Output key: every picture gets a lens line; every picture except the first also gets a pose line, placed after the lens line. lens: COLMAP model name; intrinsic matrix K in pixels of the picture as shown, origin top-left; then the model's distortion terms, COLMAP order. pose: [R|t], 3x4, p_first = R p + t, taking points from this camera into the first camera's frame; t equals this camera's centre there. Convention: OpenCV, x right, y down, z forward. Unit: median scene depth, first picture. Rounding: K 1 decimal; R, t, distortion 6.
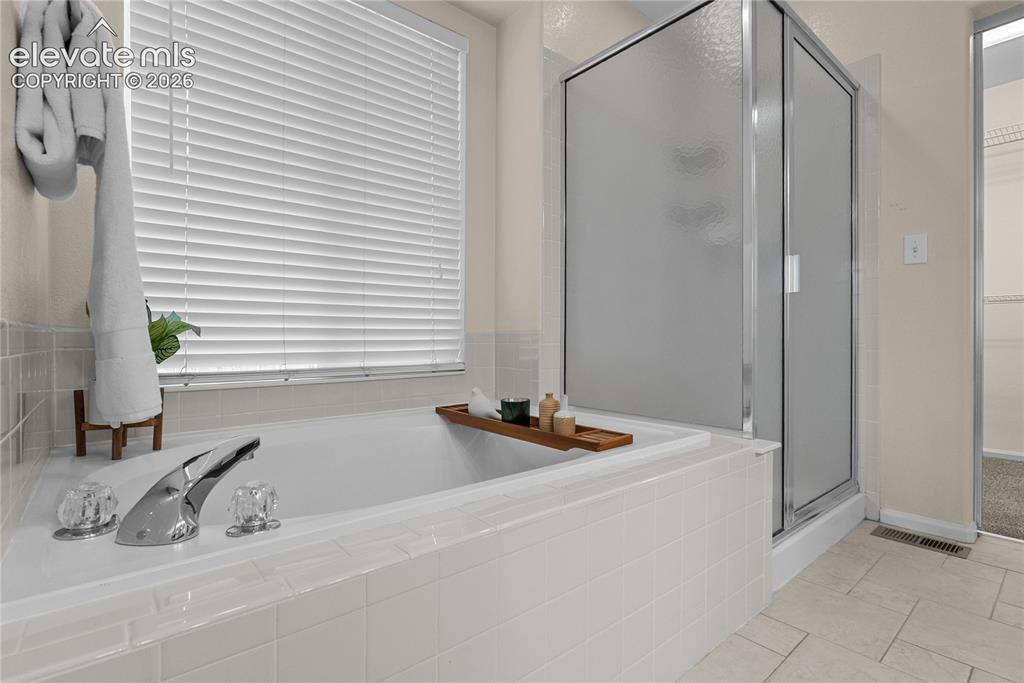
lens RADIAL K [[487.3, 0, 512.9], [0, 487.3, 335.2], [0, 0, 1]] dist [-0.004266, -0.000506]
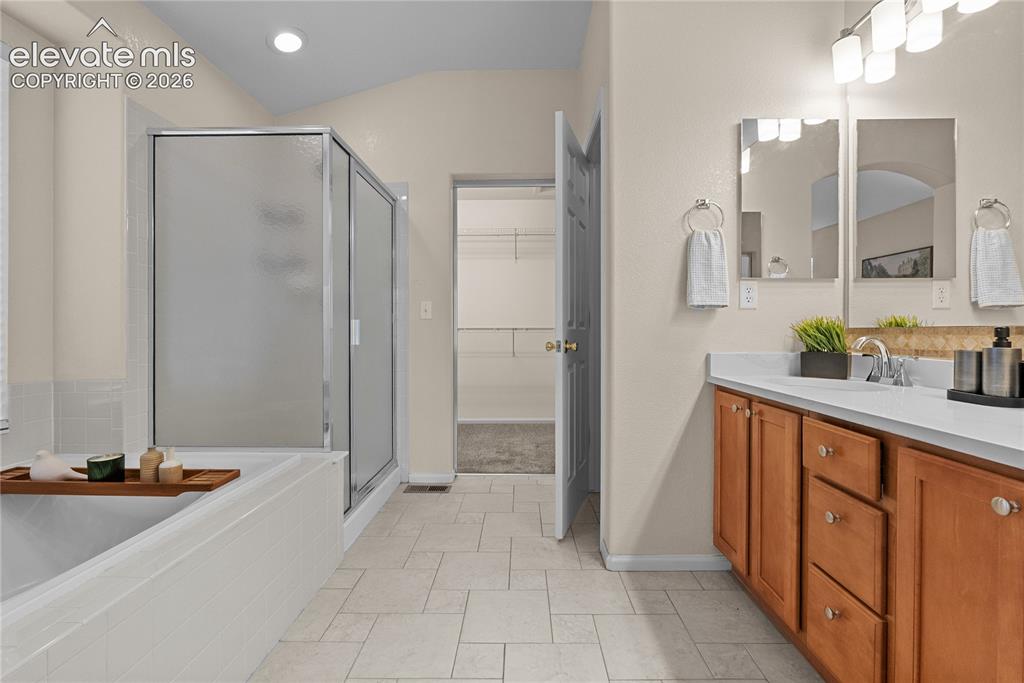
lens RADIAL K [[450.9, 0, 517.3], [0, 450.9, 335.8], [0, 0, 1]] dist [-0.009390, -0.000064]
pose [[0.651108, -0.007678, 0.758946, -0.131790], [0.000178, 0.999950, 0.009963, -0.121179], [-0.758985, -0.006352, 0.651077, -0.241724]]
